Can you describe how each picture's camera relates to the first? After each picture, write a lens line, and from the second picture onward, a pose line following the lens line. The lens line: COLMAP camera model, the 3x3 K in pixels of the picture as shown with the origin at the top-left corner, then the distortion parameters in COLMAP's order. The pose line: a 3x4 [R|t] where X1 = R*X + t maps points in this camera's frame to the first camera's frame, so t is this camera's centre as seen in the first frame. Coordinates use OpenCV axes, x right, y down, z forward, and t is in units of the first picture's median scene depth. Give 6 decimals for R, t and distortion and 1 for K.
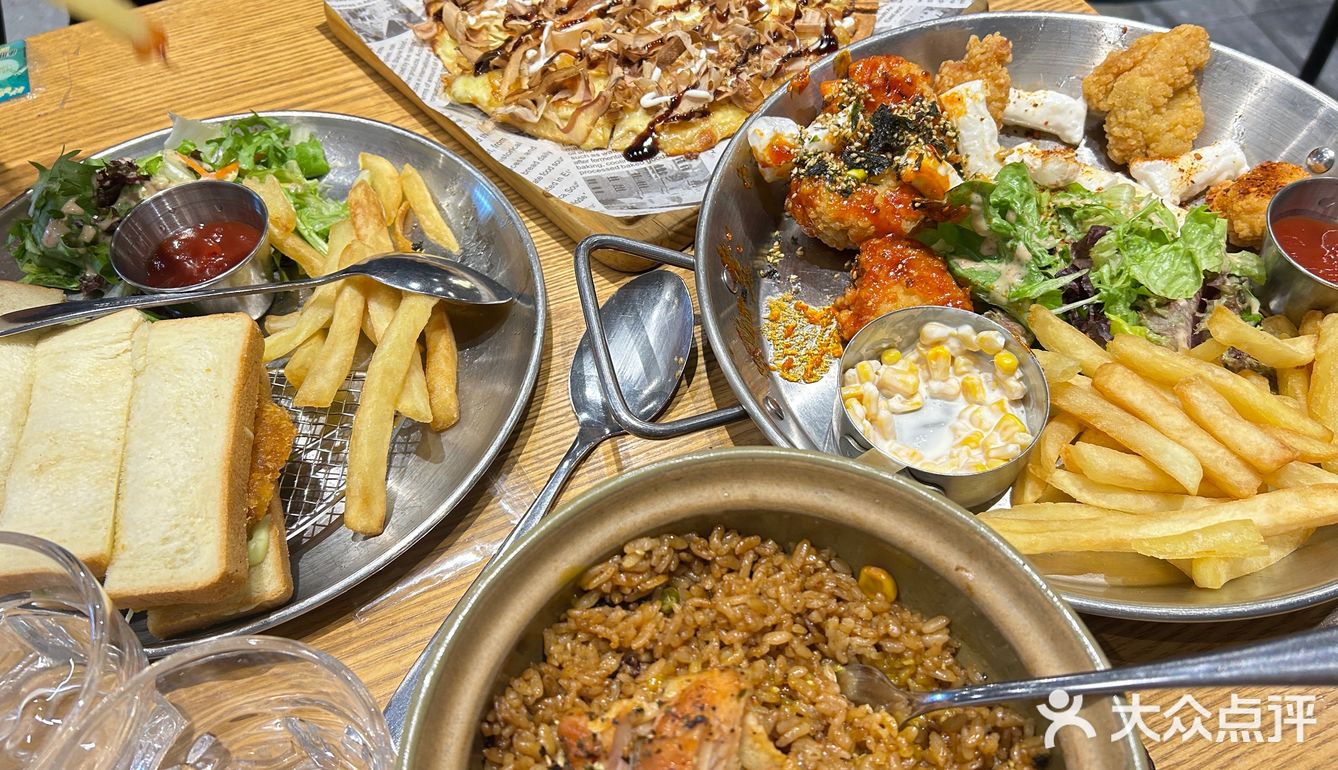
lens RADIAL K [[1184.8, 0, 669.0], [0, 1184.8, 385.0], [0, 0, 1]] dist [-0.004754, -0.003956]
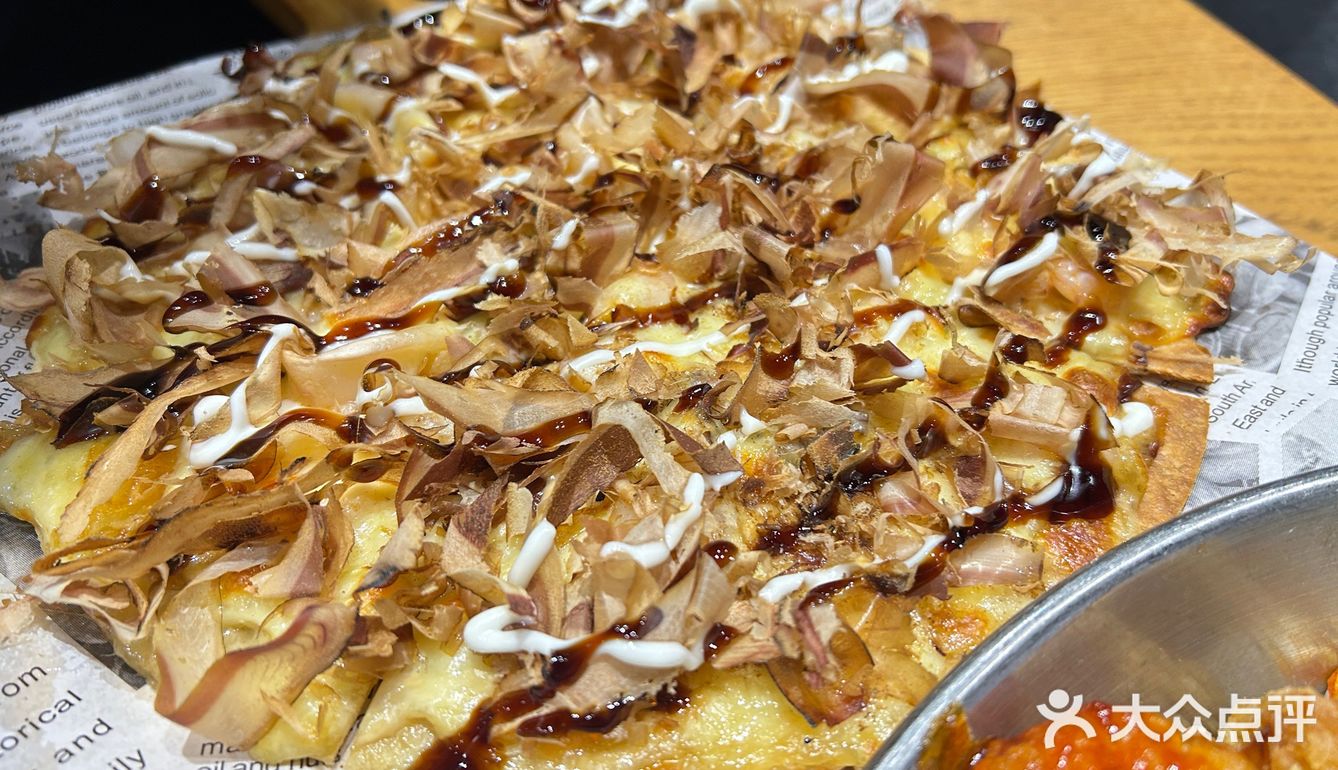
lens RADIAL K [[1184.8, 0, 669.0], [0, 1184.8, 385.0], [0, 0, 1]] dist [-0.004754, -0.003956]
pose [[0.989682, 0.120862, -0.076948, 0.041669], [-0.132157, 0.977499, -0.164408, -0.246339], [0.055346, 0.172881, 0.983386, 0.663666]]
